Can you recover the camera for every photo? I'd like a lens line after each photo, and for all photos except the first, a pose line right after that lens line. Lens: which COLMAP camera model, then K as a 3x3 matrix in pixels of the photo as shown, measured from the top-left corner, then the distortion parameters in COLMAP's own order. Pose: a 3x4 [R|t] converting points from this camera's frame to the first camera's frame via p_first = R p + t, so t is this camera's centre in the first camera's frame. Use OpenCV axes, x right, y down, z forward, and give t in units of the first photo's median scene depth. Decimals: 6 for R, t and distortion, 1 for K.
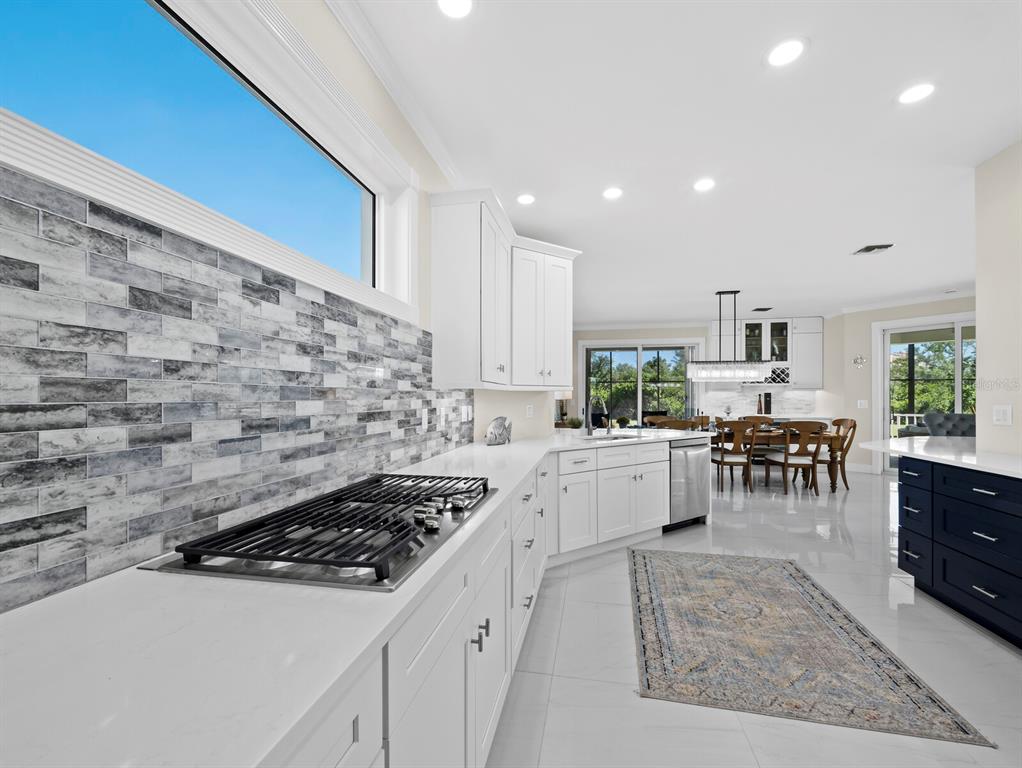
lens RADIAL K [[422.1, 0, 513.6], [0, 422.1, 400.6], [0, 0, 1]] dist [0.000632, 0.001806]
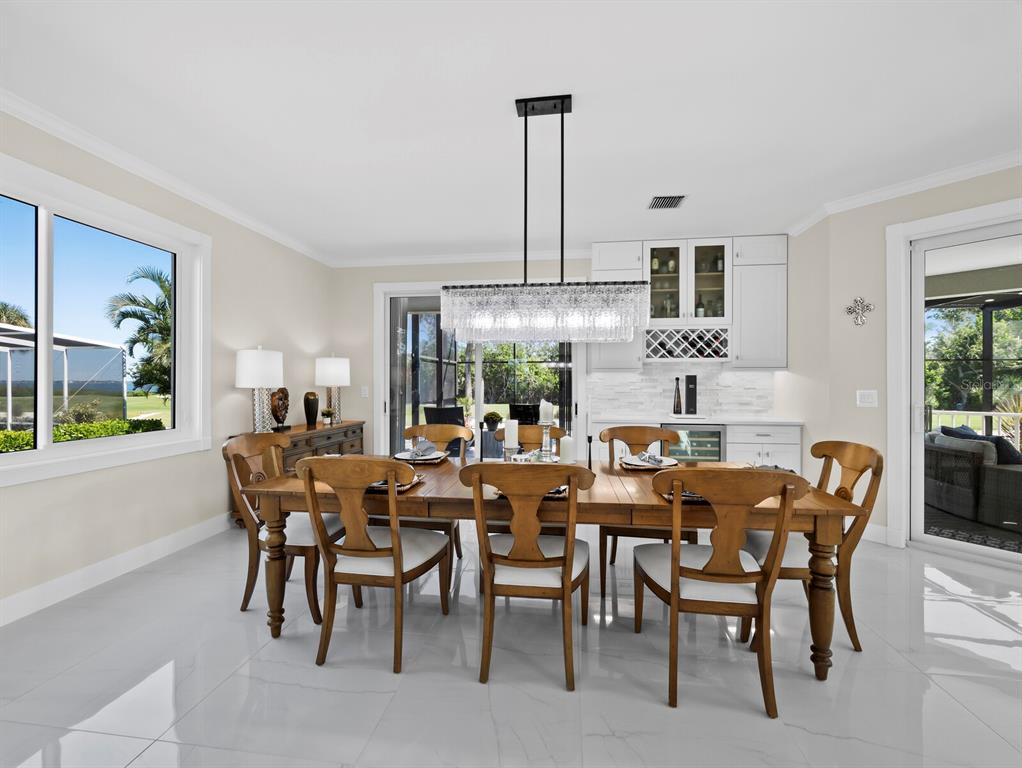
lens RADIAL K [[422.1, 0, 511.8], [0, 422.1, 384.5], [0, 0, 1]] dist [0.000632, 0.001806]
pose [[0.998483, 0.000239, 0.055059, 0.346279], [-0.000071, 0.999995, -0.003067, -0.005022], [-0.055059, 0.003058, 0.998478, 0.474784]]
